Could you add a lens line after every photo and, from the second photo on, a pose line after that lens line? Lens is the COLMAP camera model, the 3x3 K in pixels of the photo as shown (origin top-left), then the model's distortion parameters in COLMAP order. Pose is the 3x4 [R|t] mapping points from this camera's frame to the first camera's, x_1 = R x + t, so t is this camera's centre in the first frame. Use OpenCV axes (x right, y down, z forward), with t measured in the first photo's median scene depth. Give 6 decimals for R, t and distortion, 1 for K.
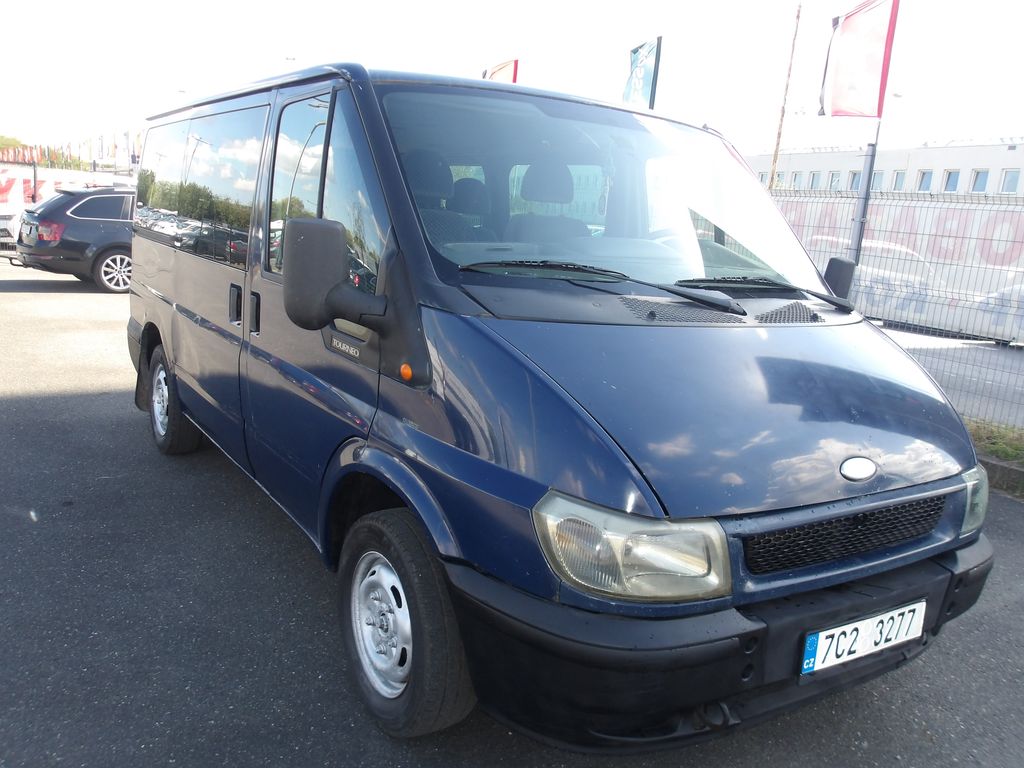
lens RADIAL K [[863.4, 0, 512.3], [0, 863.4, 383.9], [0, 0, 1]] dist [0.019340, -0.007008]
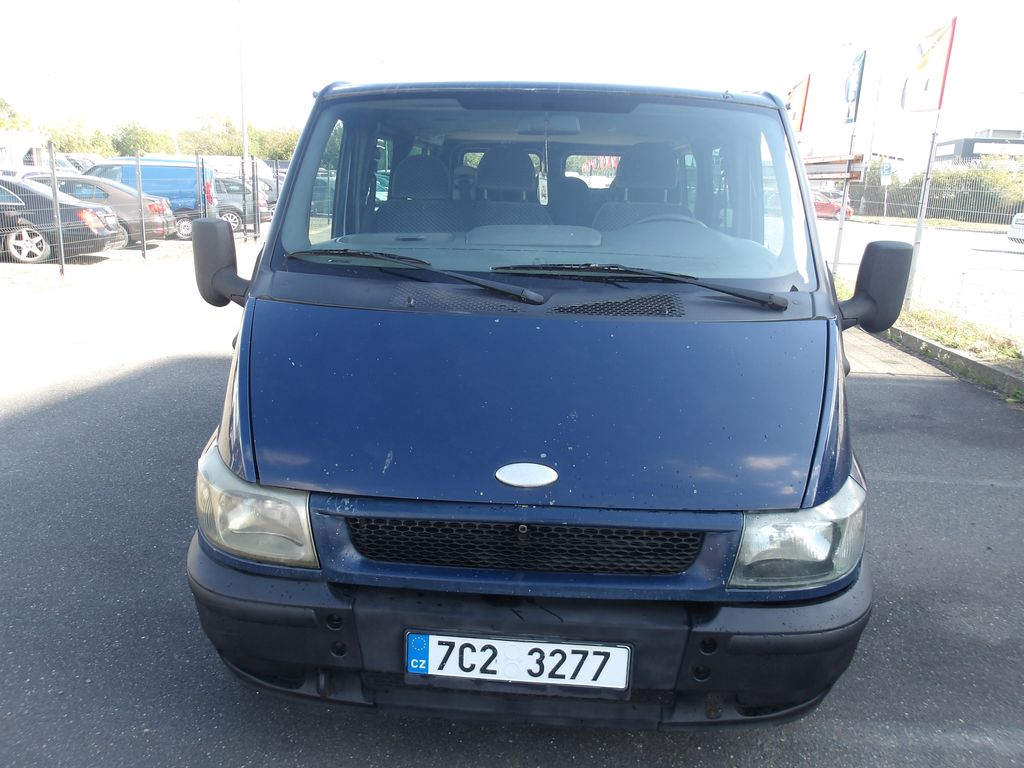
lens RADIAL K [[863.4, 0, 535.2], [0, 863.4, 402.6], [0, 0, 1]] dist [0.019340, -0.007008]
pose [[0.796274, 0.091515, -0.597974, 0.911878], [-0.078466, 0.995765, 0.047906, -0.020499], [0.599826, 0.008775, 0.800083, 0.282494]]
